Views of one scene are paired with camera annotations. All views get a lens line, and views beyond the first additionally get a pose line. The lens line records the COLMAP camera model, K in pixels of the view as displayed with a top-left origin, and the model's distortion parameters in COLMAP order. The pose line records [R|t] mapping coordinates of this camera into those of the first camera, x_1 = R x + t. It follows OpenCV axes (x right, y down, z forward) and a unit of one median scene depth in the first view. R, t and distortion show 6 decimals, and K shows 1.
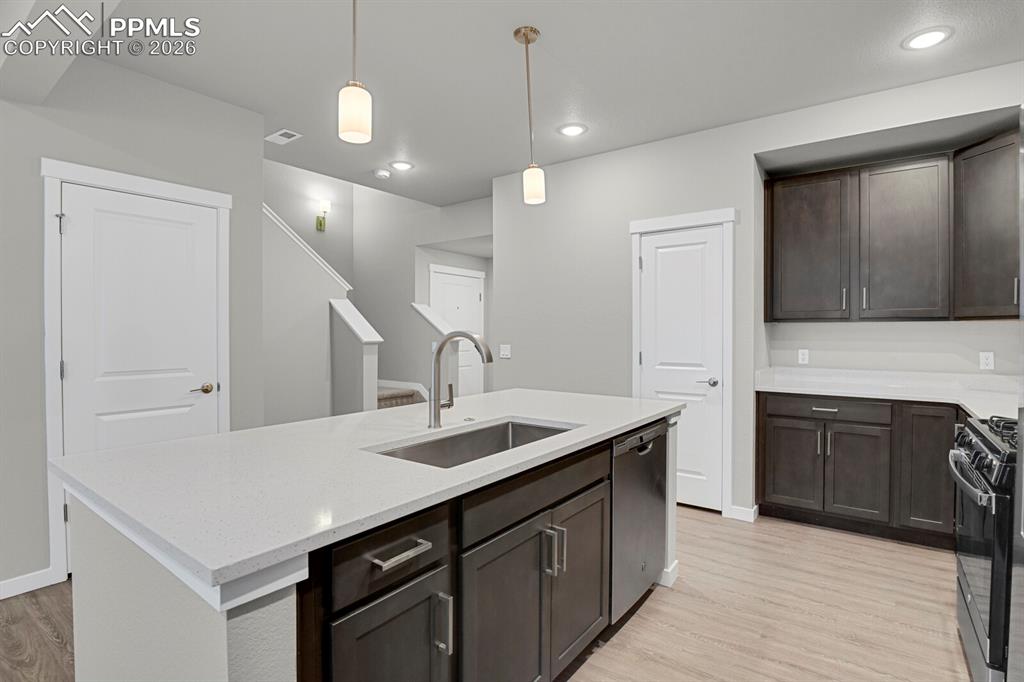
lens RADIAL K [[498.5, 0, 518.3], [0, 498.5, 338.3], [0, 0, 1]] dist [-0.030652, 0.000094]
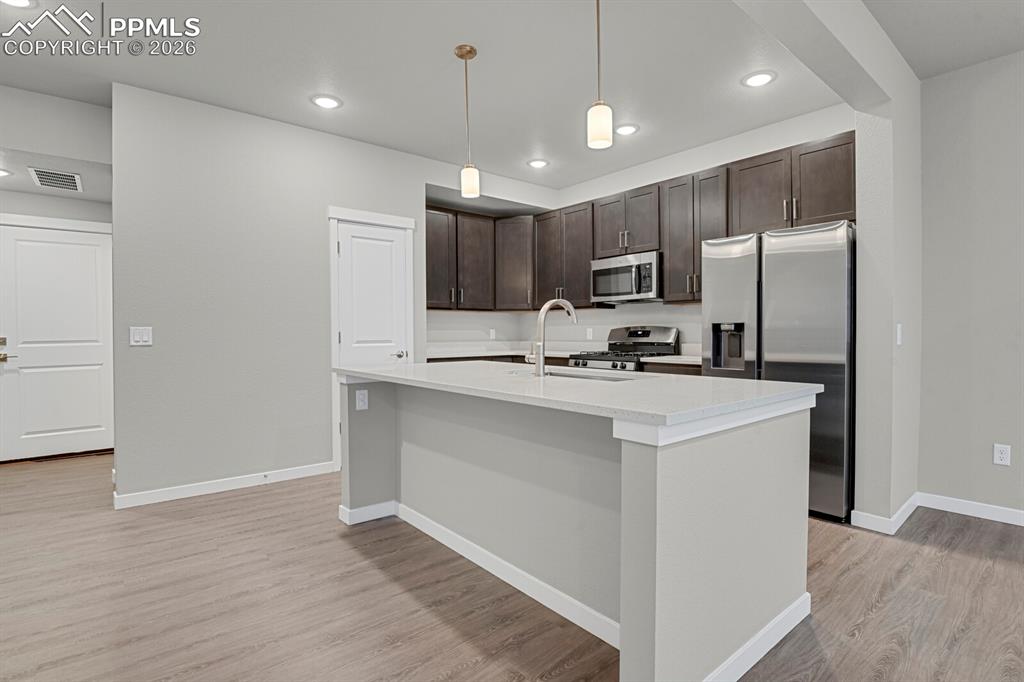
lens RADIAL K [[503.3, 0, 516.0], [0, 503.3, 336.8], [0, 0, 1]] dist [-0.024931, -0.001462]
pose [[0.241004, -0.011075, 0.970461, -0.789850], [0.013838, 0.999872, 0.007974, 0.039915], [-0.970425, 0.011507, 0.241127, 0.423171]]
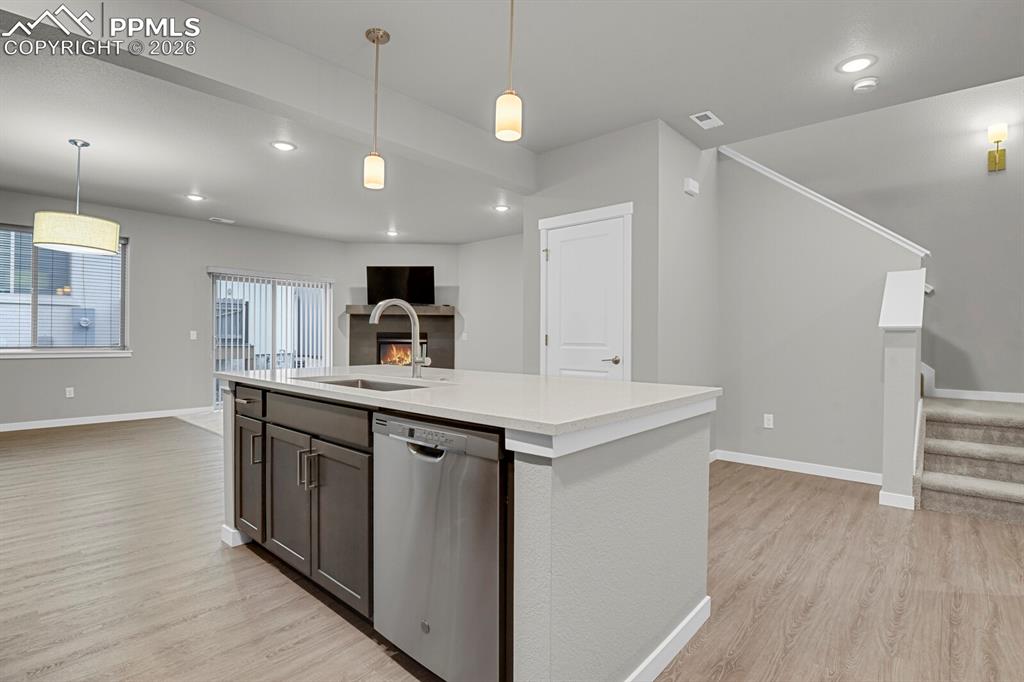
lens RADIAL K [[498.5, 0, 518.3], [0, 498.5, 338.3], [0, 0, 1]] dist [-0.030652, 0.000094]
pose [[-0.087267, 0.003321, -0.996179, 0.596701], [-0.017156, 0.999841, 0.004836, 0.038411], [0.996037, 0.017512, -0.087196, 0.766455]]
